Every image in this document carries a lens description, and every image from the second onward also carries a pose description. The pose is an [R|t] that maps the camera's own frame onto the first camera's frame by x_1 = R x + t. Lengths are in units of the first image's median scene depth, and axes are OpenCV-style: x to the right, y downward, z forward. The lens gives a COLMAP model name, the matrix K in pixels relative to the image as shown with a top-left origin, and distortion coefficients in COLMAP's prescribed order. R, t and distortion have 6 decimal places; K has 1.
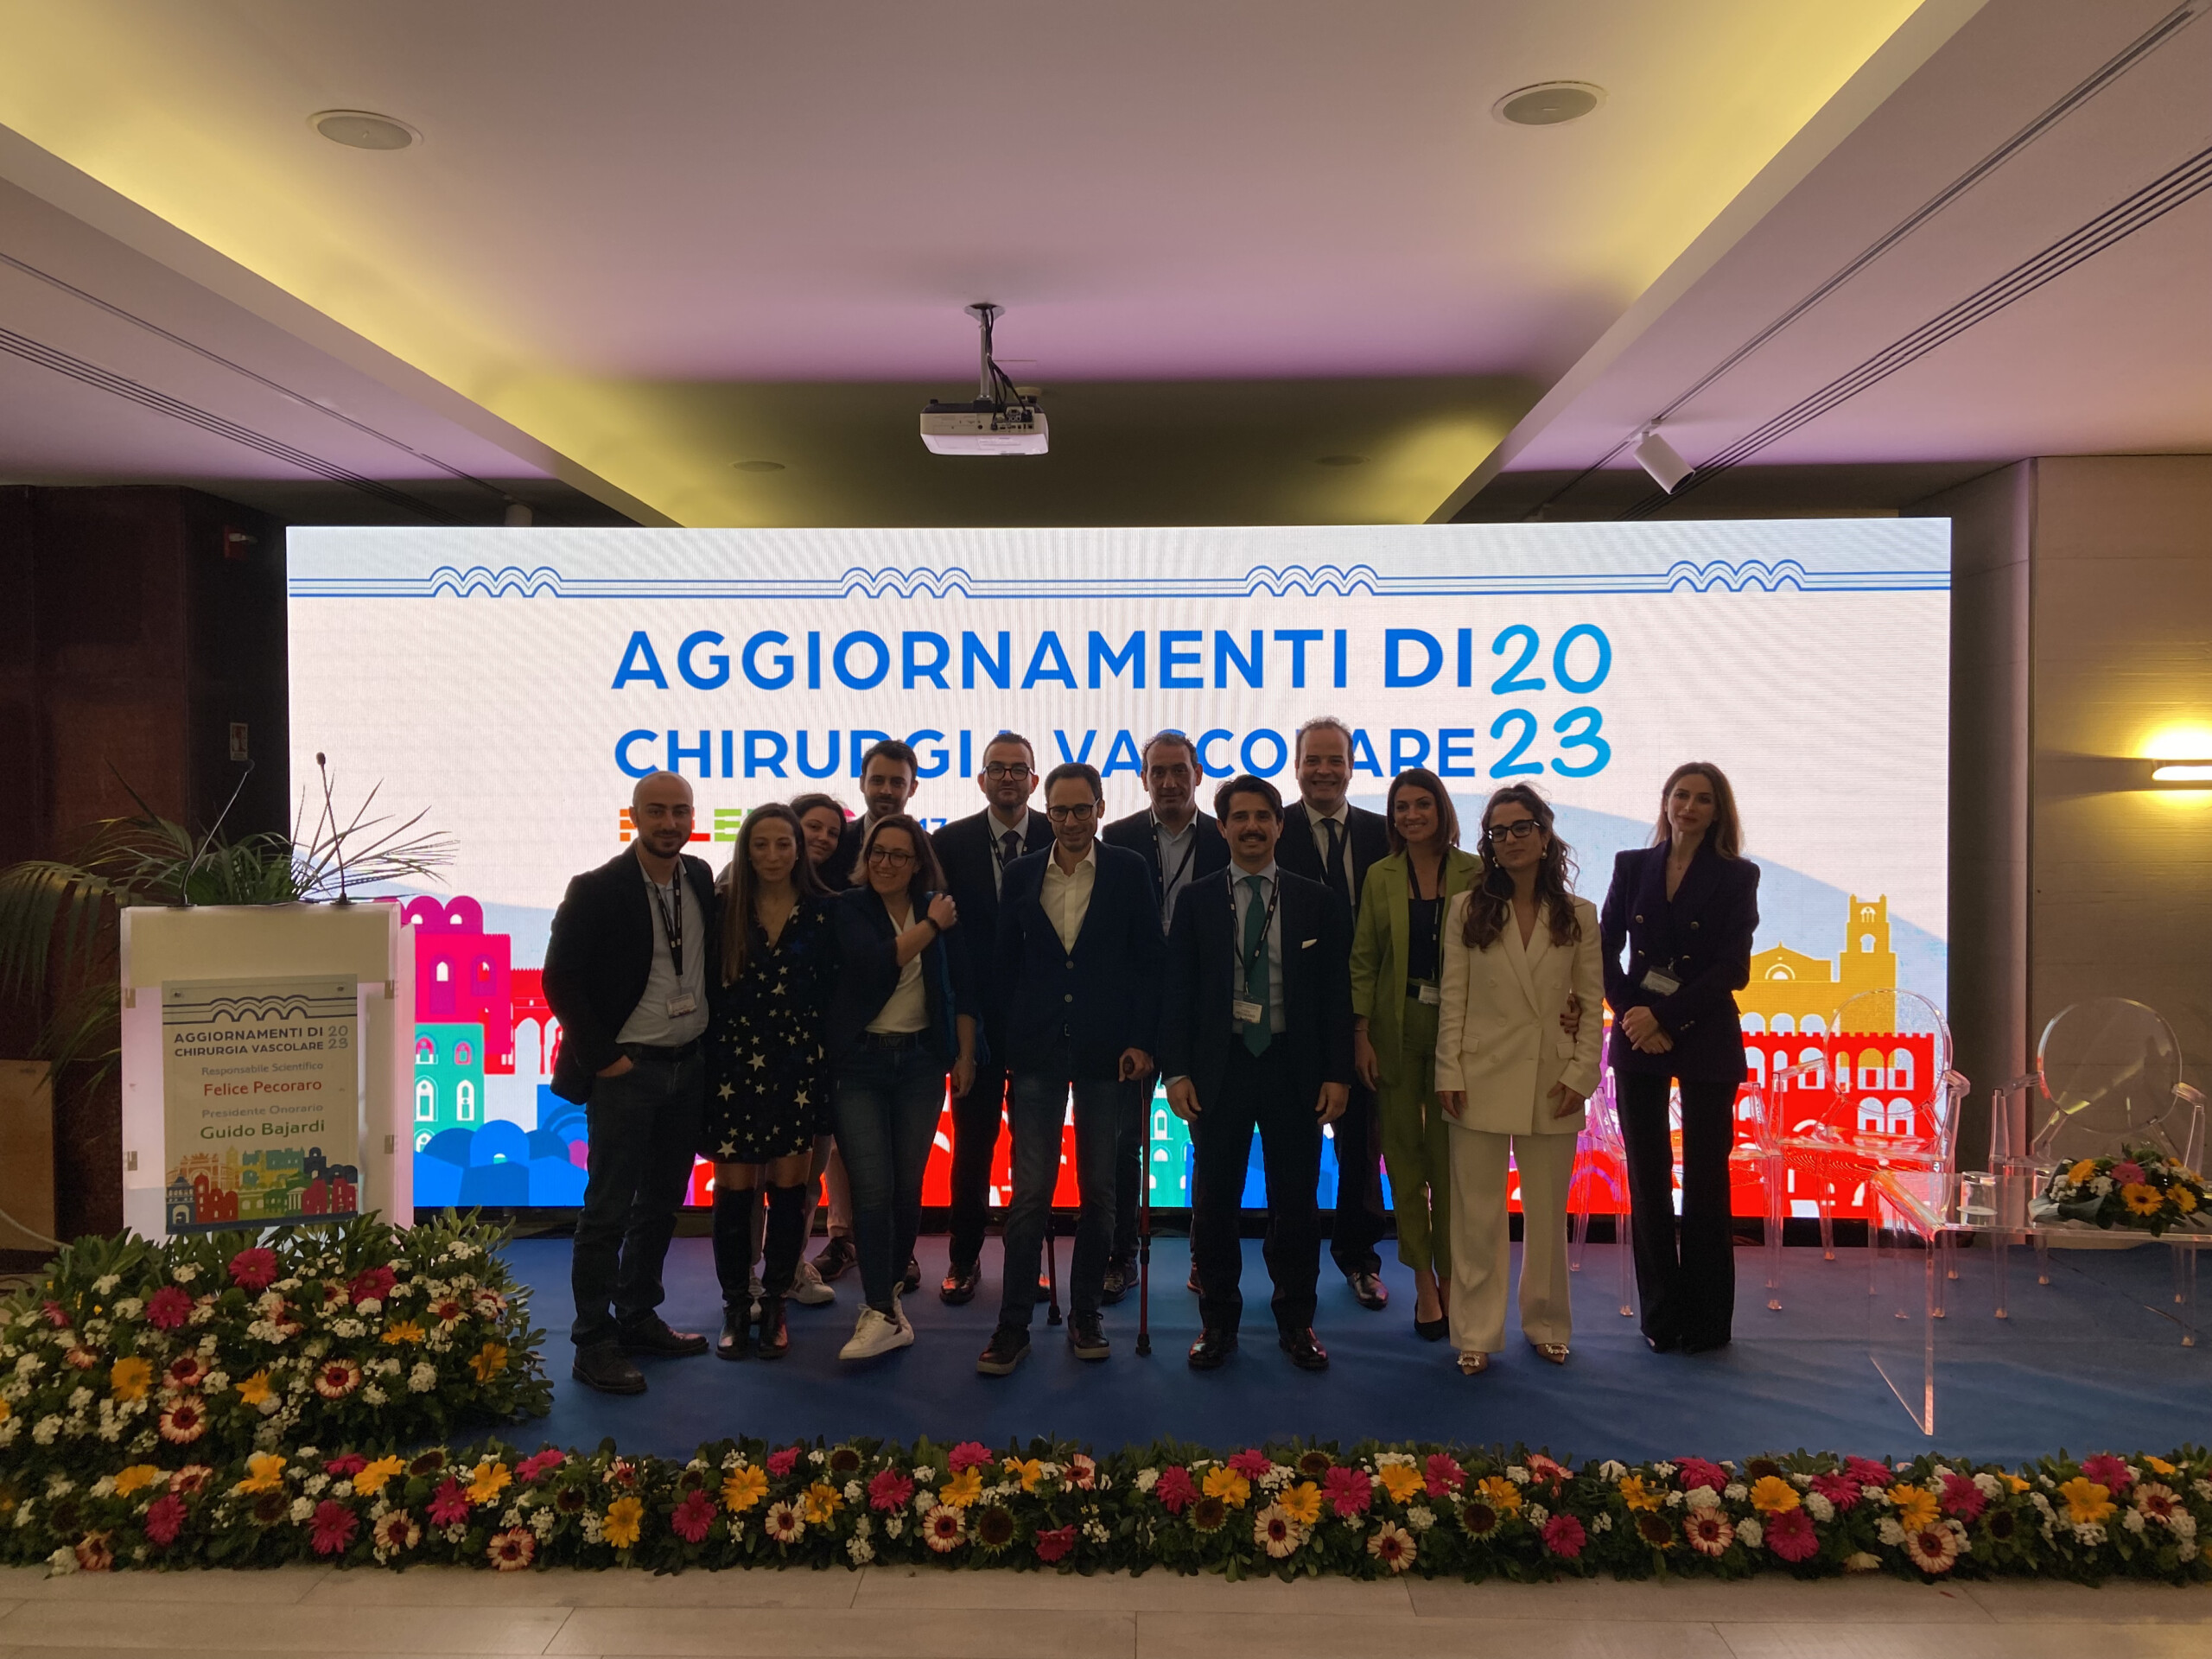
lens RADIAL K [[1670.1, 0, 1106.0], [0, 1670.1, 829.5], [0, 0, 1]] dist [0.101546, -0.120530]
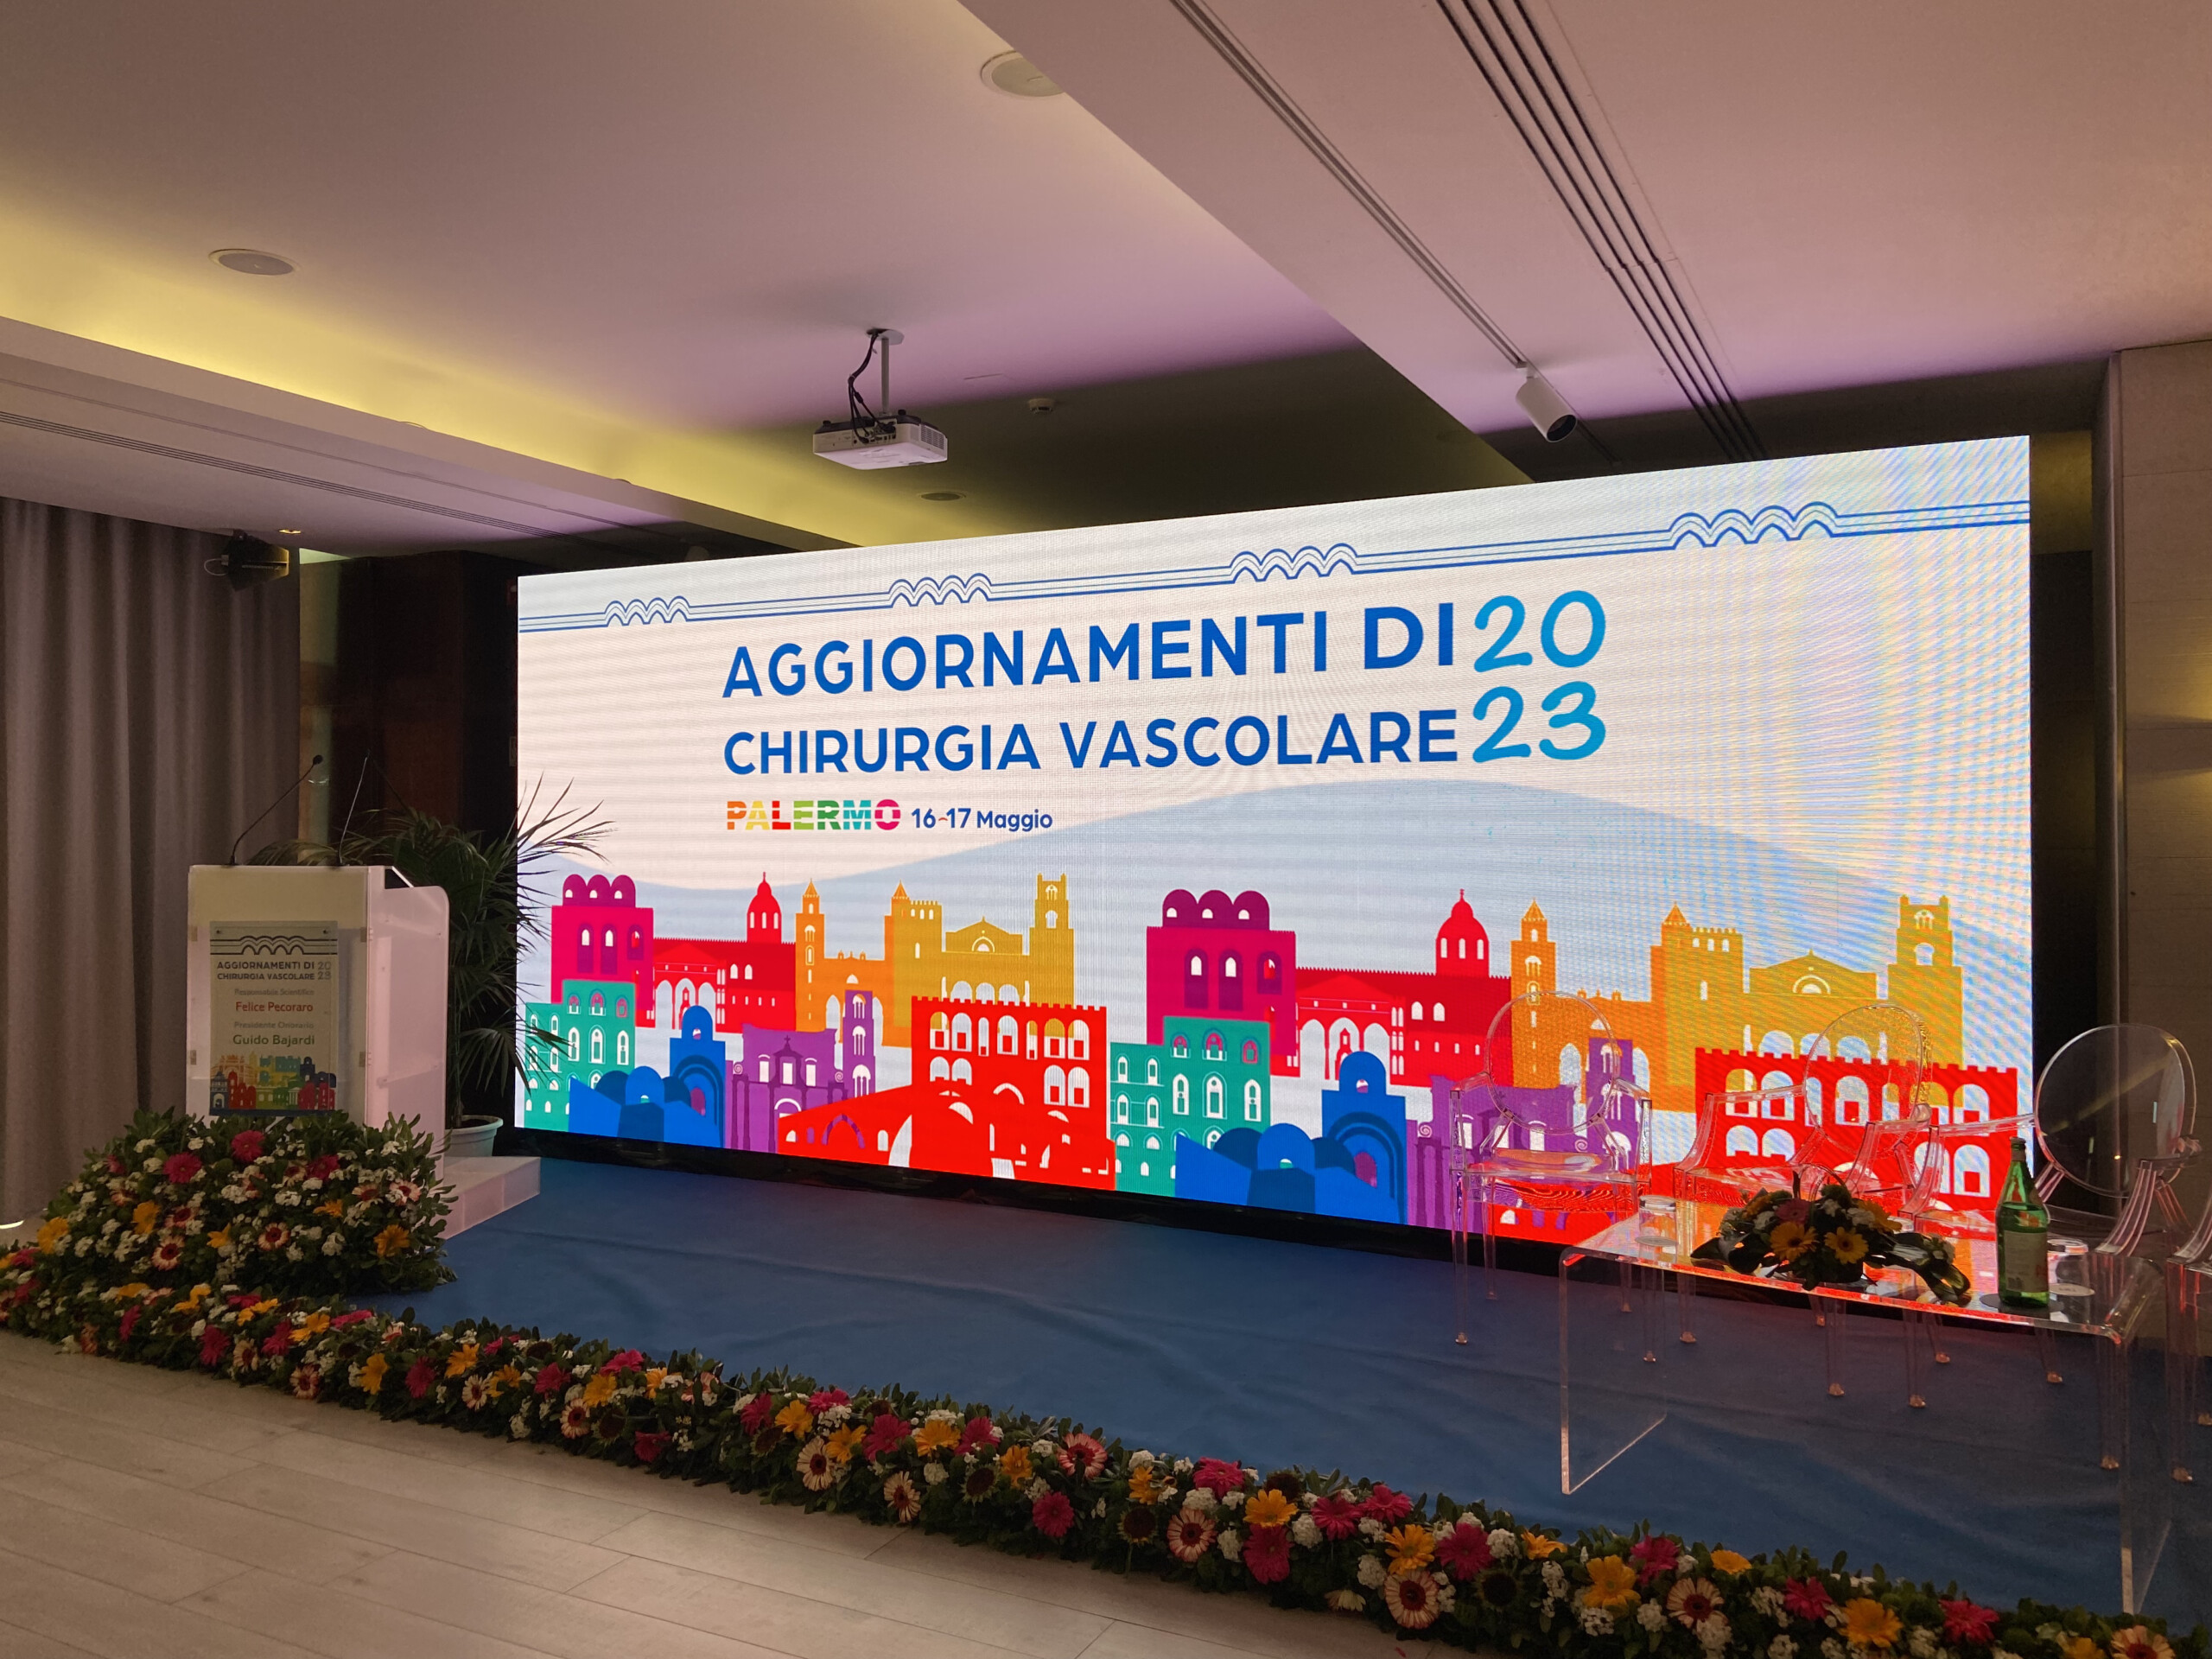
lens RADIAL K [[1671.5, 0, 1103.1], [0, 1671.5, 802.6], [0, 0, 1]] dist [0.103869, -0.125992]
pose [[0.902739, -0.005443, -0.430155, 0.444702], [-0.009258, 0.999443, -0.032076, 0.023494], [0.430090, 0.032939, 0.902185, 0.074773]]
